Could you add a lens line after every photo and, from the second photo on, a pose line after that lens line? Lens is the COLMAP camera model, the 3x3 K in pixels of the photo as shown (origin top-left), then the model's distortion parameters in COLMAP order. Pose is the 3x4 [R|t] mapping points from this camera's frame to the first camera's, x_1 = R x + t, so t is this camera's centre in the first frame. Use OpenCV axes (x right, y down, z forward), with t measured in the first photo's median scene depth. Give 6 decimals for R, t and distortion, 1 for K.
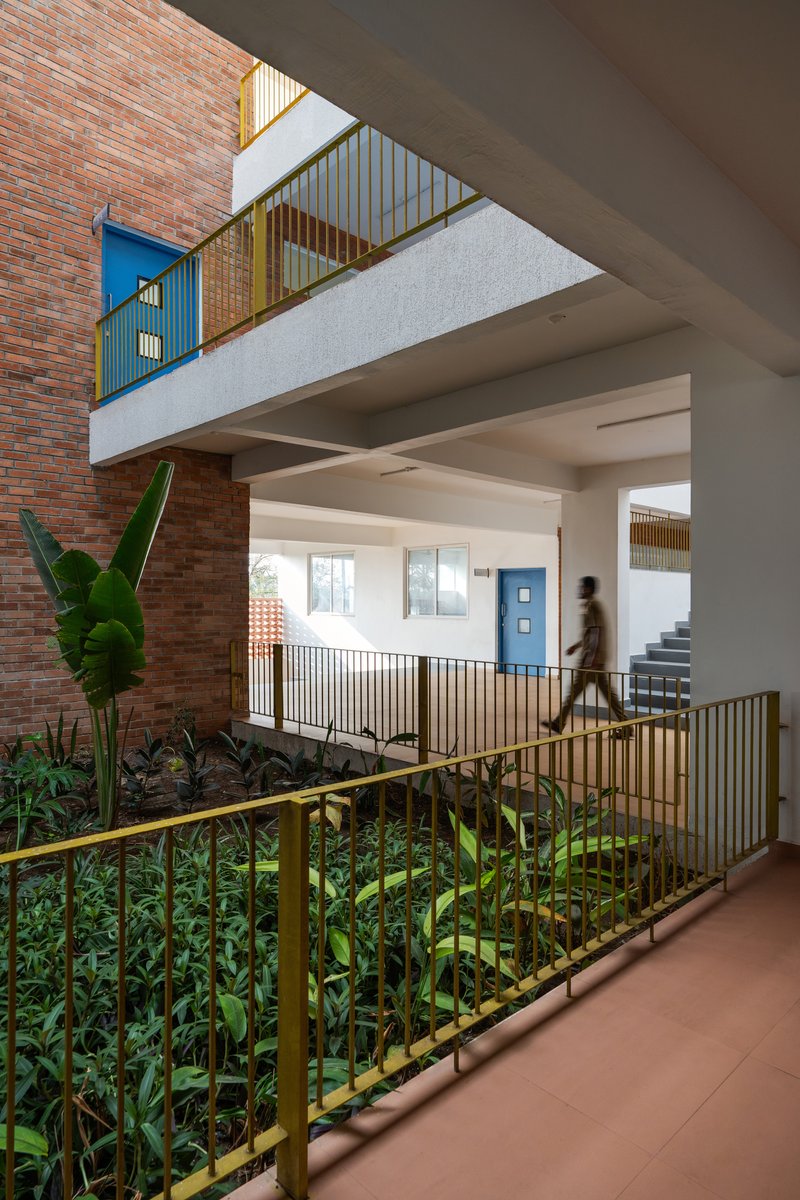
lens RADIAL K [[721.3, 0, 397.3], [0, 721.3, 591.5], [0, 0, 1]] dist [-0.004846, 0.002940]
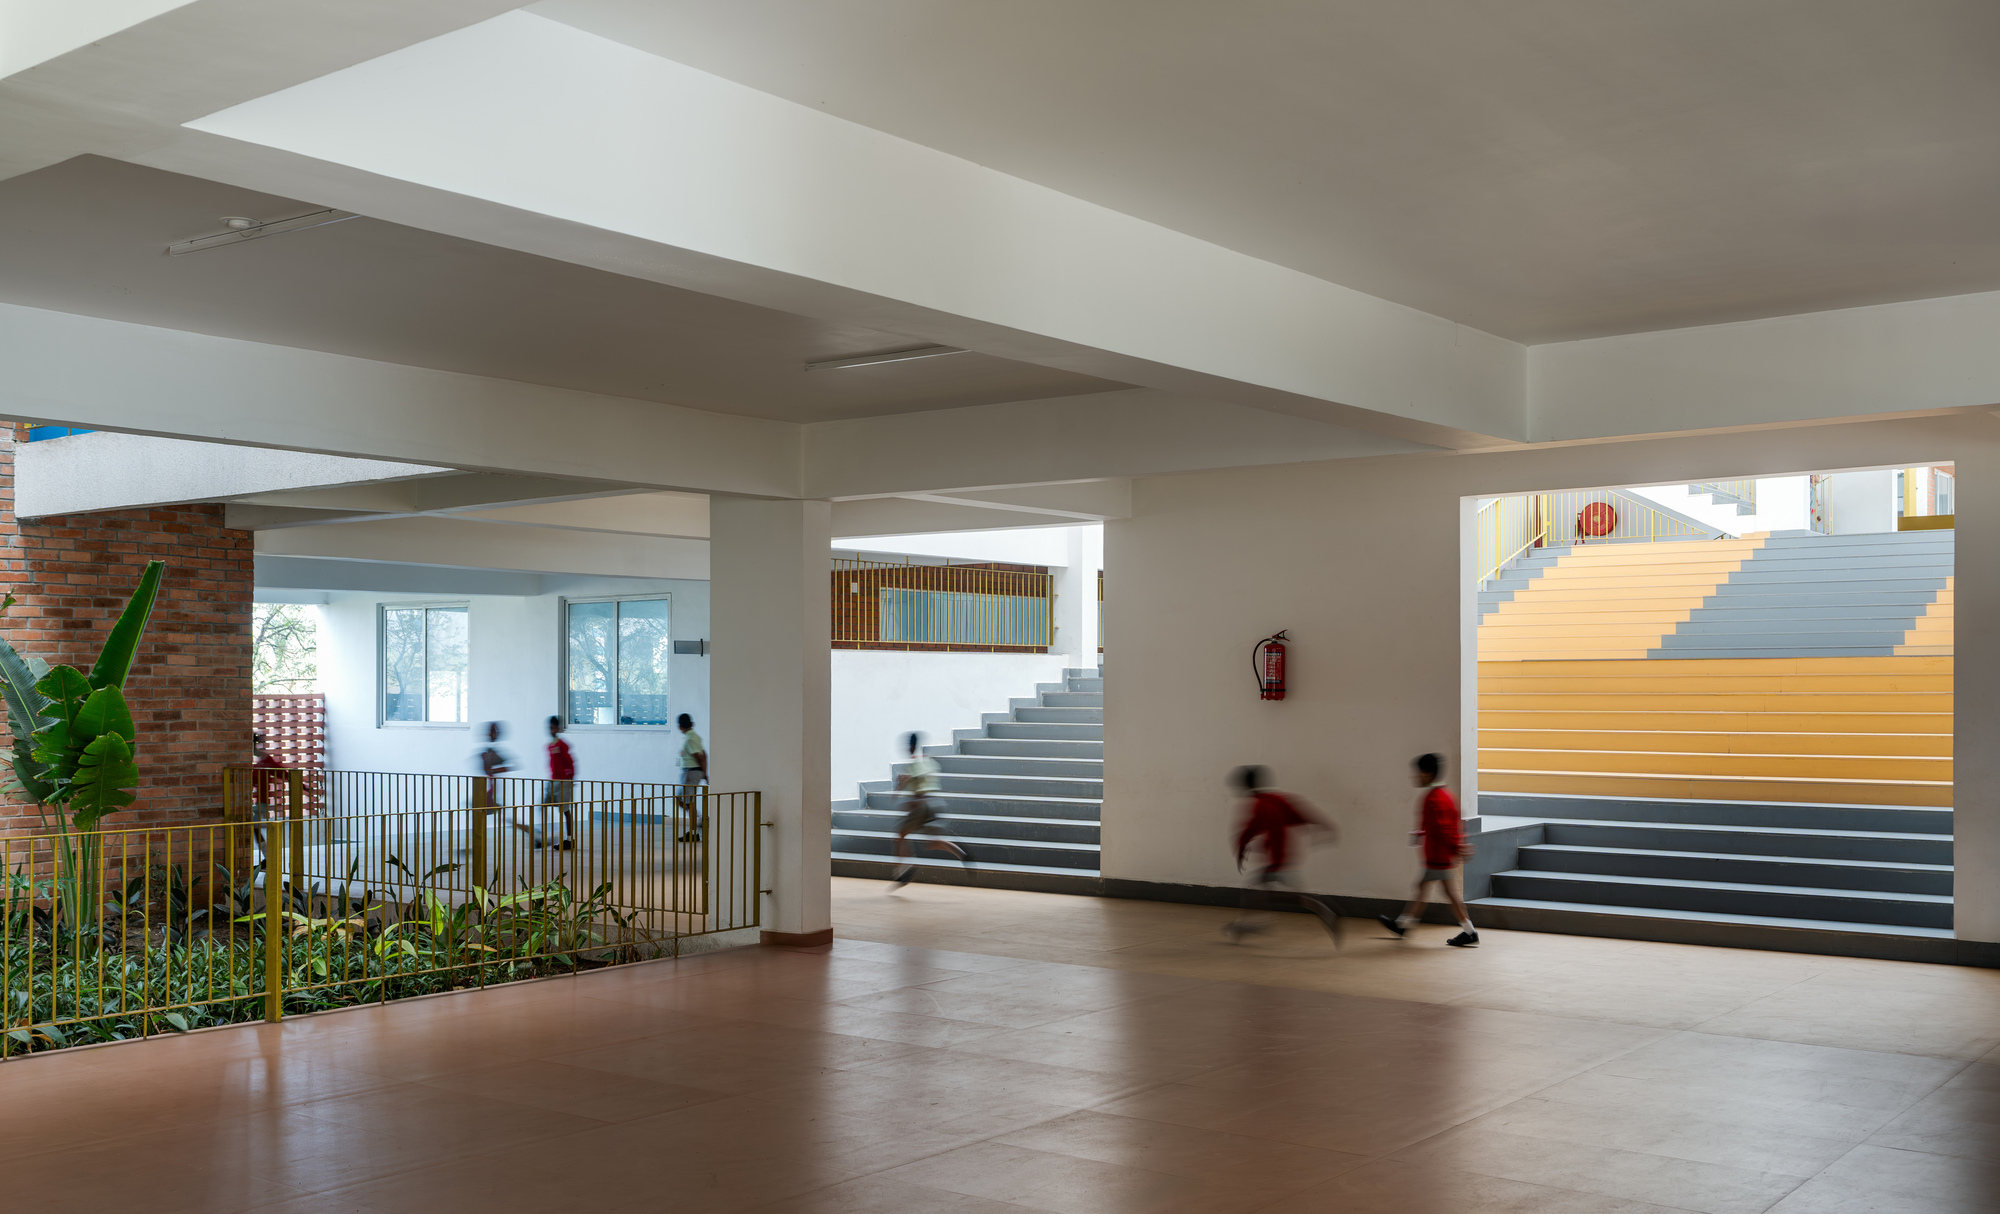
lens RADIAL K [[1962.4, 0, 1002.0], [0, 1962.4, 621.6], [0, 0, 1]] dist [0.005349, 0.000000]
pose [[0.987066, -0.004521, 0.160251, 0.195150], [0.007418, 0.999820, -0.017480, -0.030295], [-0.160143, 0.018443, 0.986922, -0.940789]]
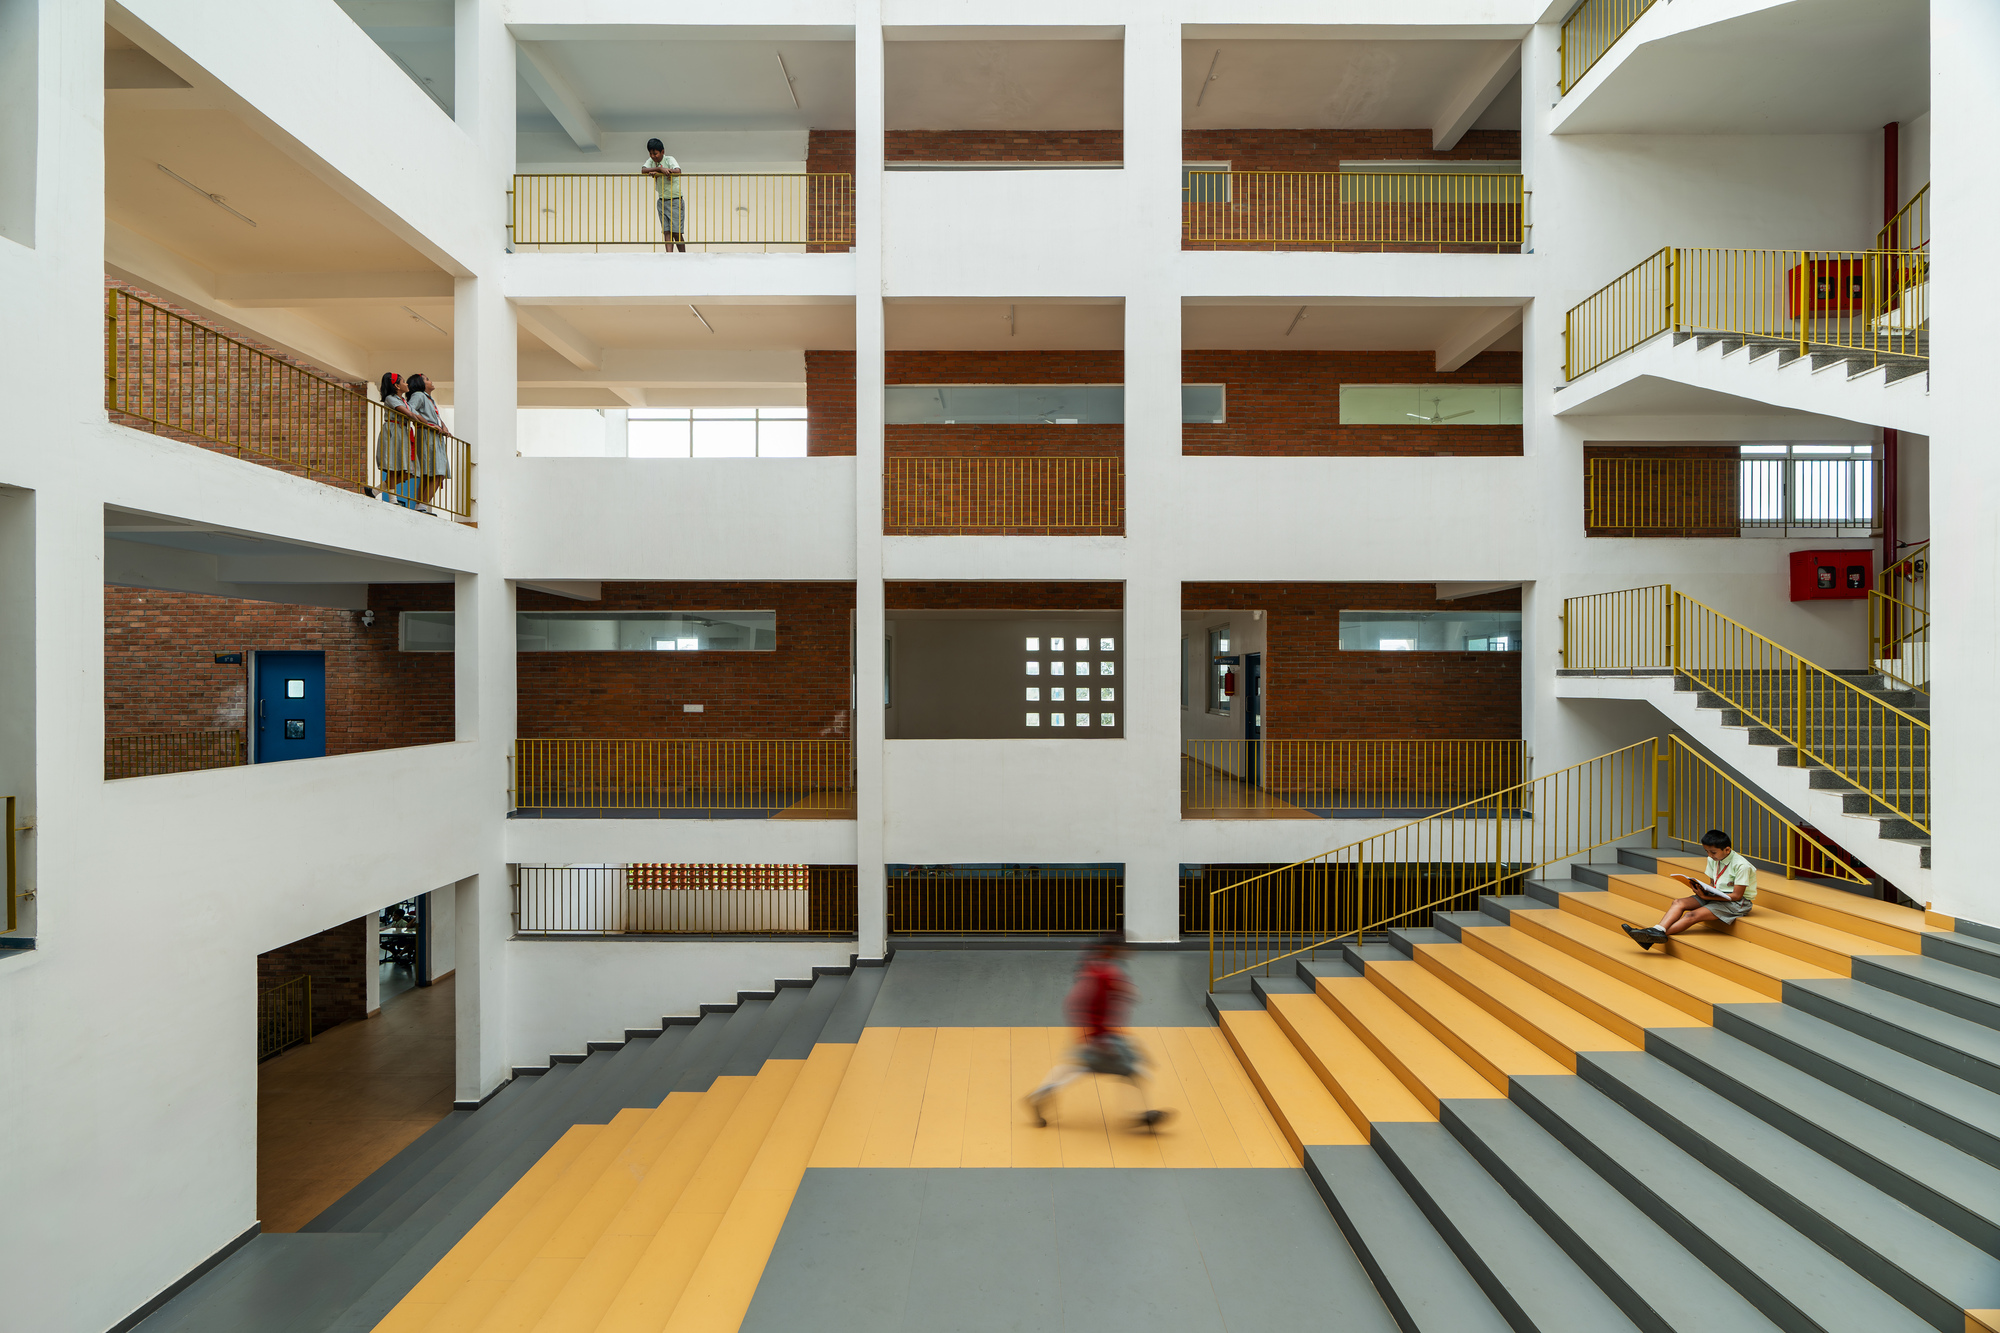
lens RADIAL K [[911.3, 0, 999.8], [0, 911.3, 675.7], [0, 0, 1]] dist [-0.000772, 0.000082]
pose [[0.716177, -0.013485, -0.697789, 1.723425], [0.018217, 0.999834, -0.000626, -0.404625], [0.697681, -0.012263, 0.716303, 0.686158]]
